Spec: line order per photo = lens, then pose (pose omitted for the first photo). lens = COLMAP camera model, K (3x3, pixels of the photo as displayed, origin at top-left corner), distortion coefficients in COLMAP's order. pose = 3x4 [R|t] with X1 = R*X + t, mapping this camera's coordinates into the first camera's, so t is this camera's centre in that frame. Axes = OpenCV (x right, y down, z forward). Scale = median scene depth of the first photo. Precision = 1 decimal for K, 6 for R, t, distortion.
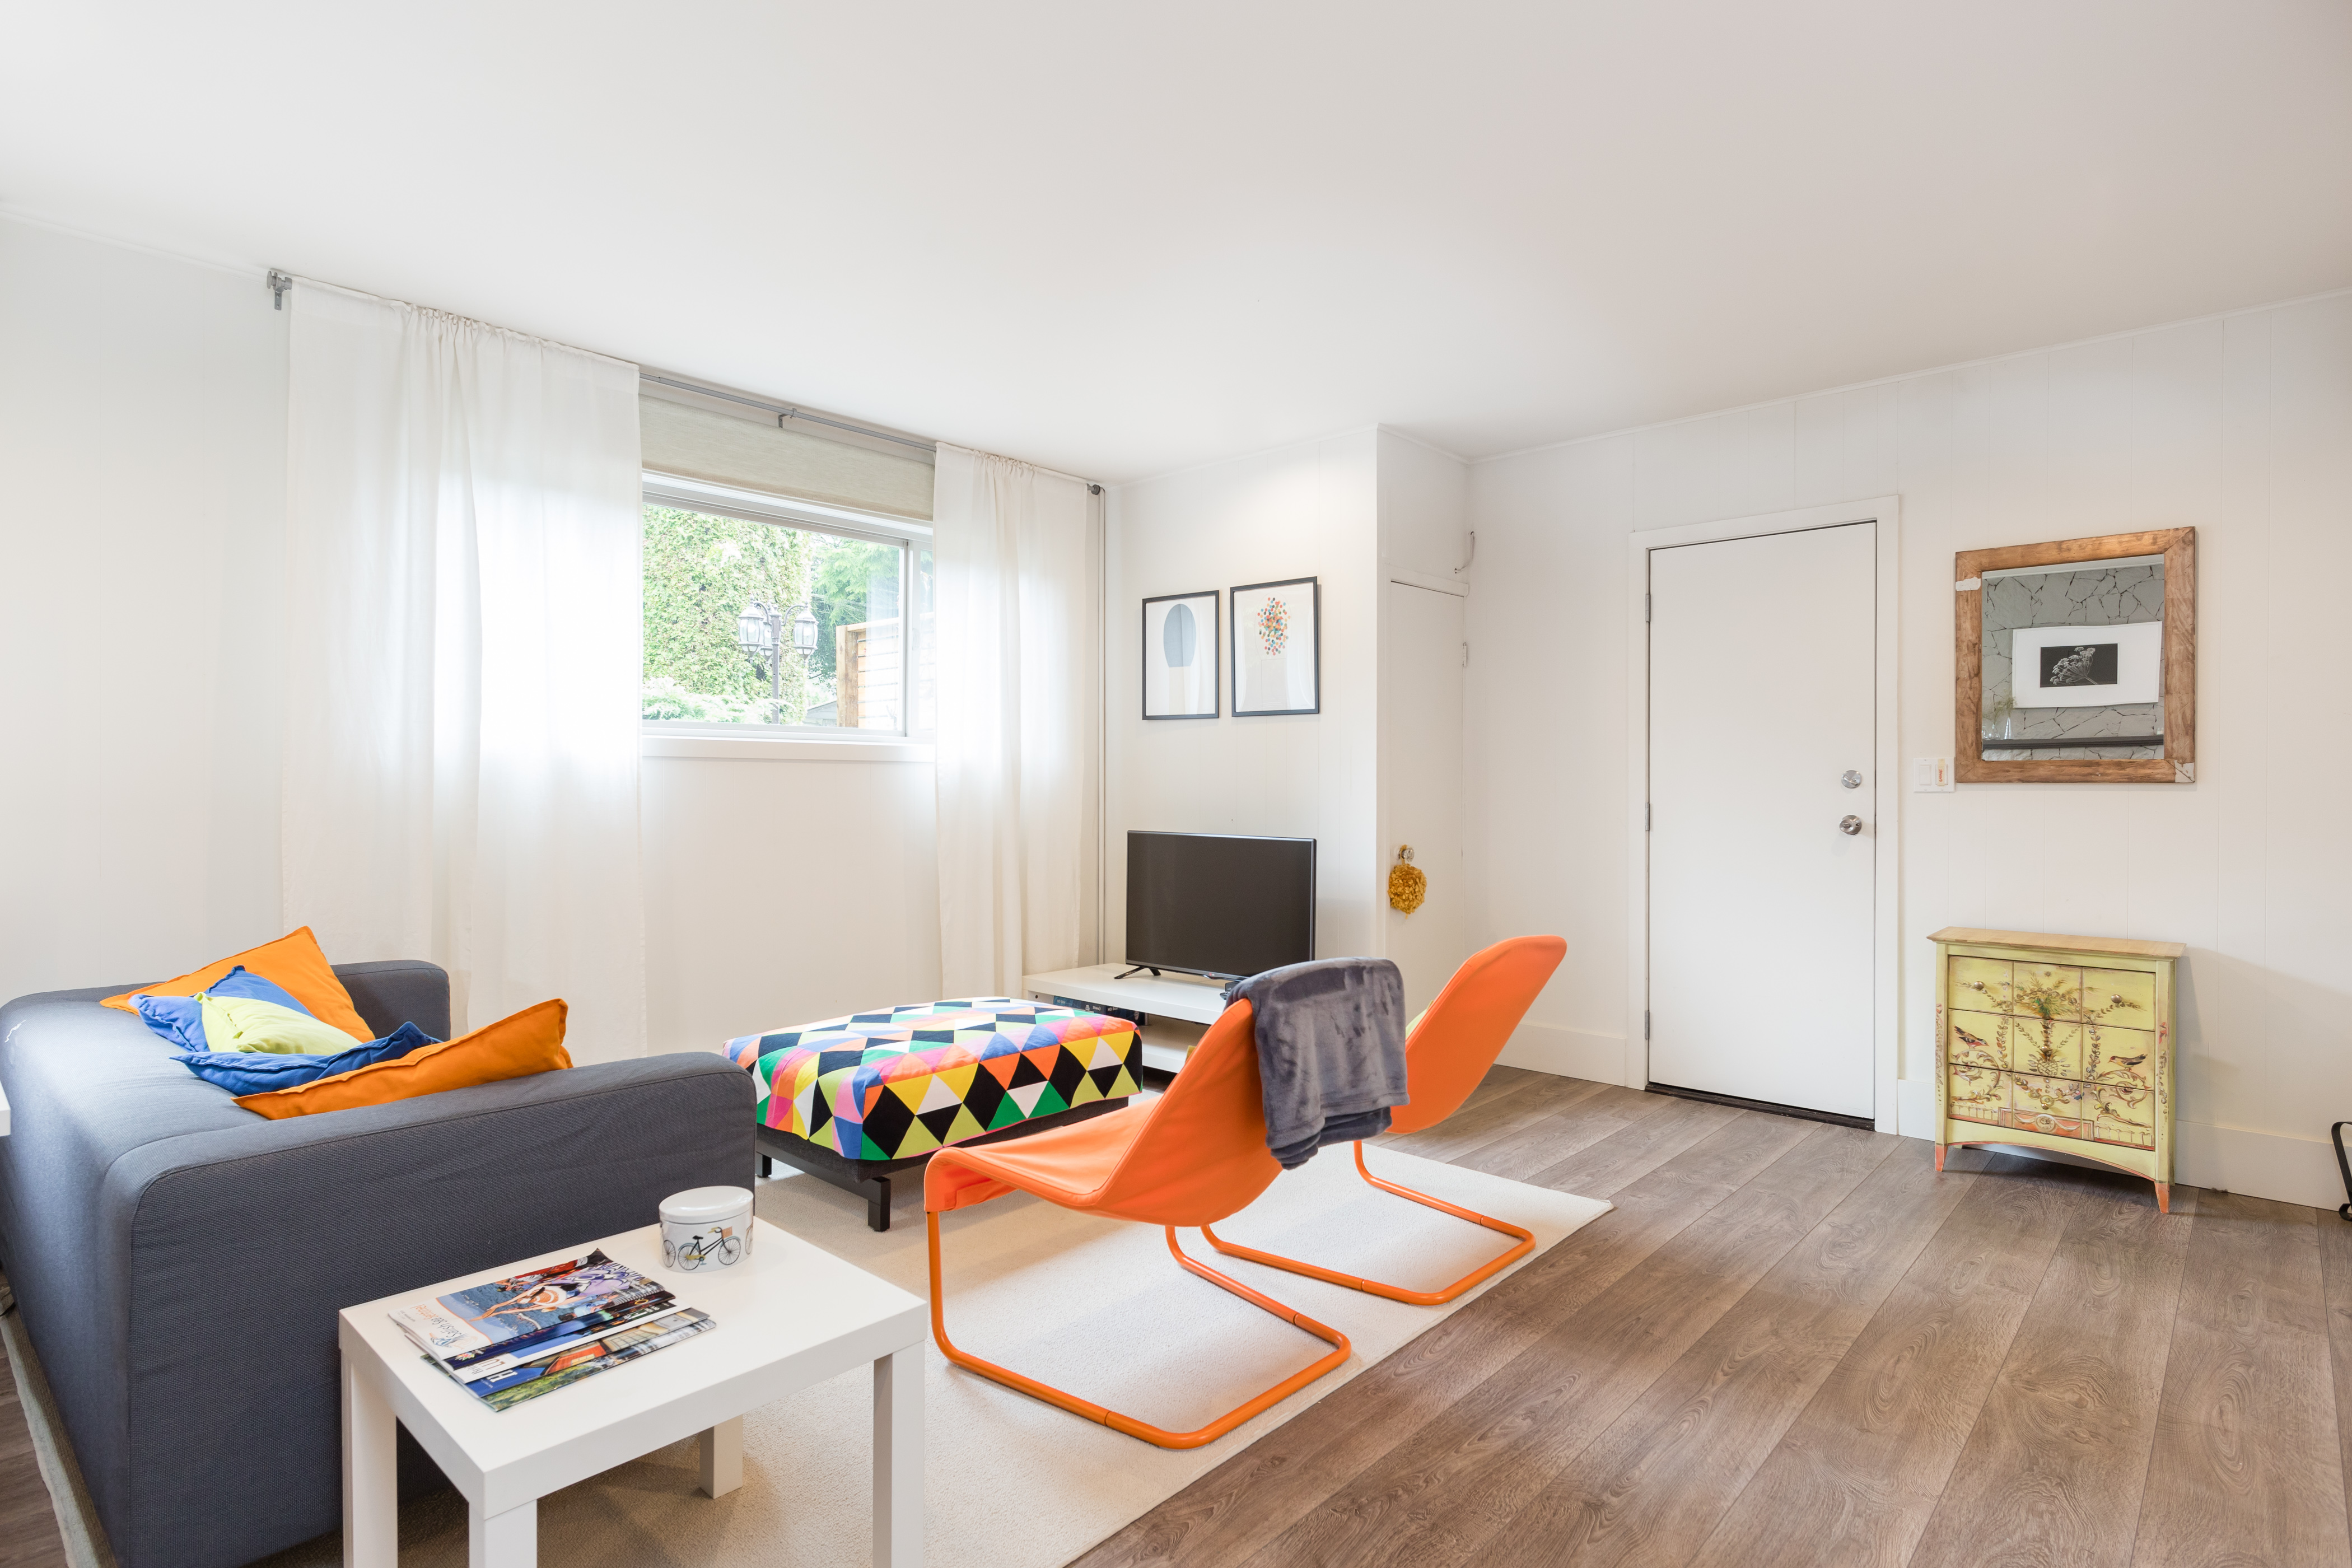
lens RADIAL K [[1209.5, 0, 1173.1], [0, 1209.5, 781.9], [0, 0, 1]] dist [0.000754, 0.000432]
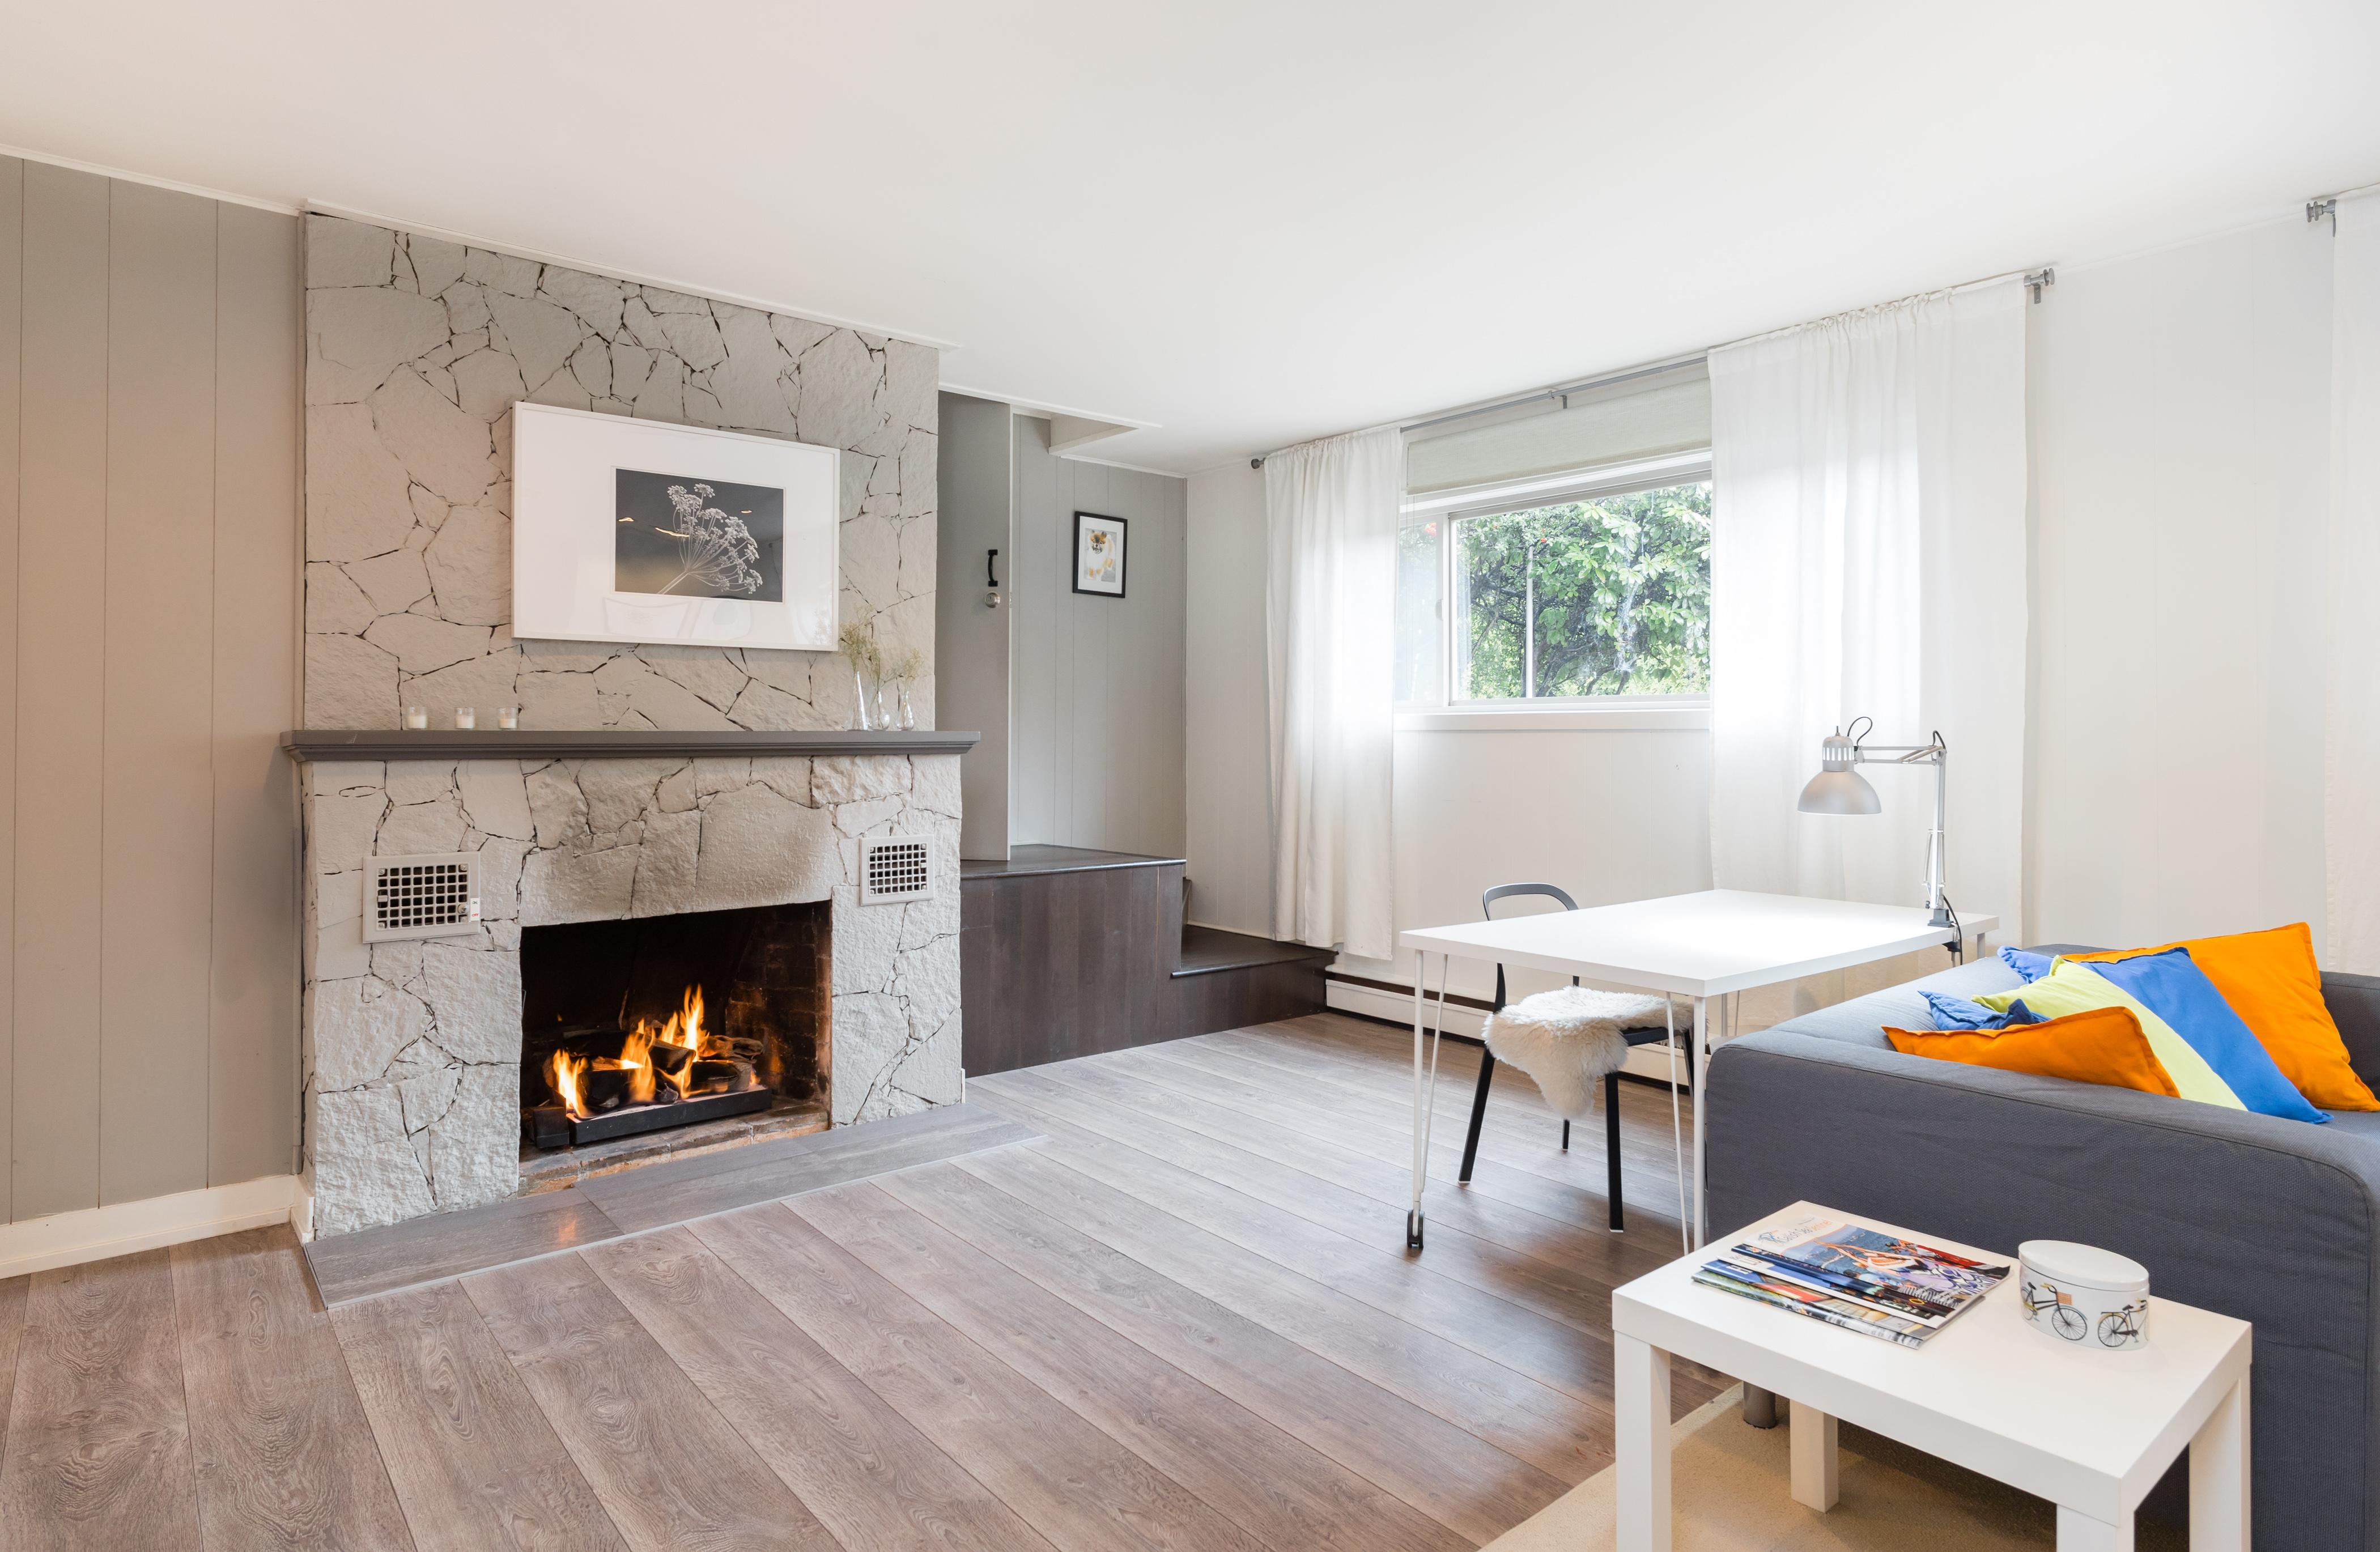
lens RADIAL K [[1278.5, 0, 1133.8], [0, 1278.5, 725.2], [0, 0, 1]] dist [0.000296, -0.000401]
pose [[-0.155734, -0.019585, -0.987605, 0.295691], [-0.007490, 0.999798, -0.018646, -0.002245], [0.987771, 0.004493, -0.155850, 0.238358]]
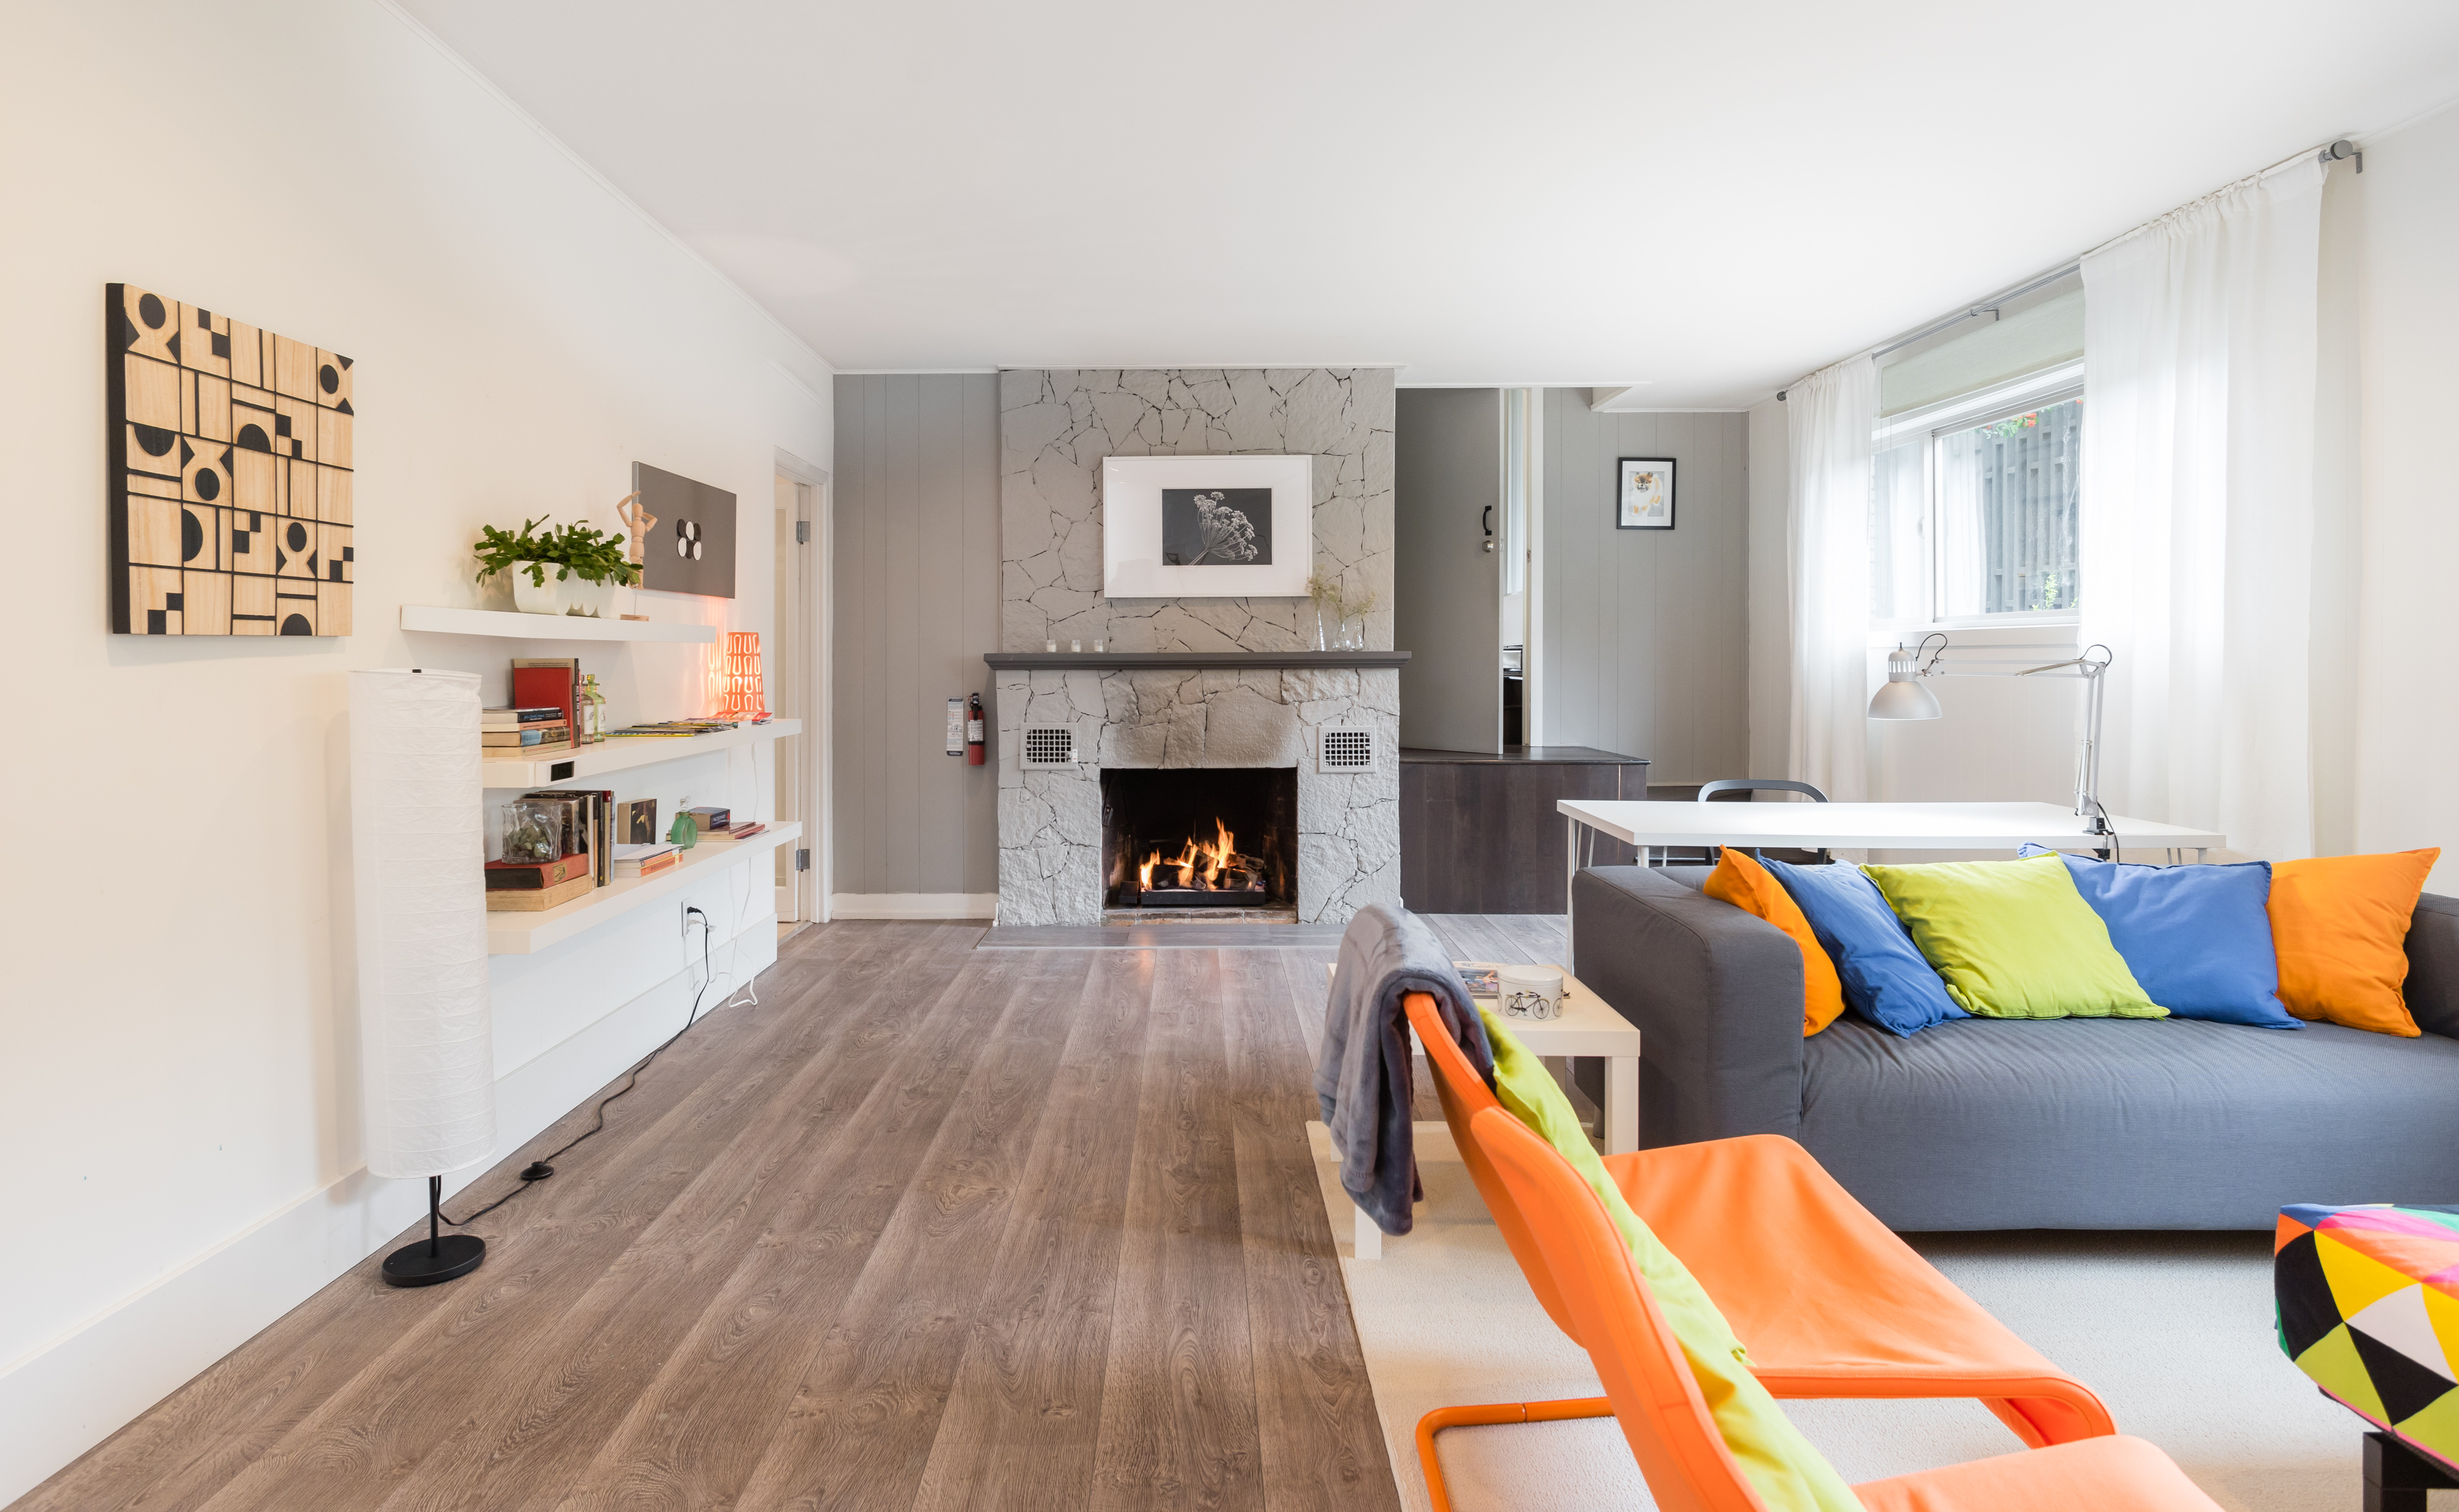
lens RADIAL K [[1301.7, 0, 1177.1], [0, 1301.7, 660.6], [0, 0, 1]] dist [-0.000186, -0.000314]
pose [[-0.746817, -0.006851, -0.664994, 0.442717], [-0.008017, 0.999967, -0.001298, -0.001505], [0.664981, 0.004362, -0.746848, 0.903204]]
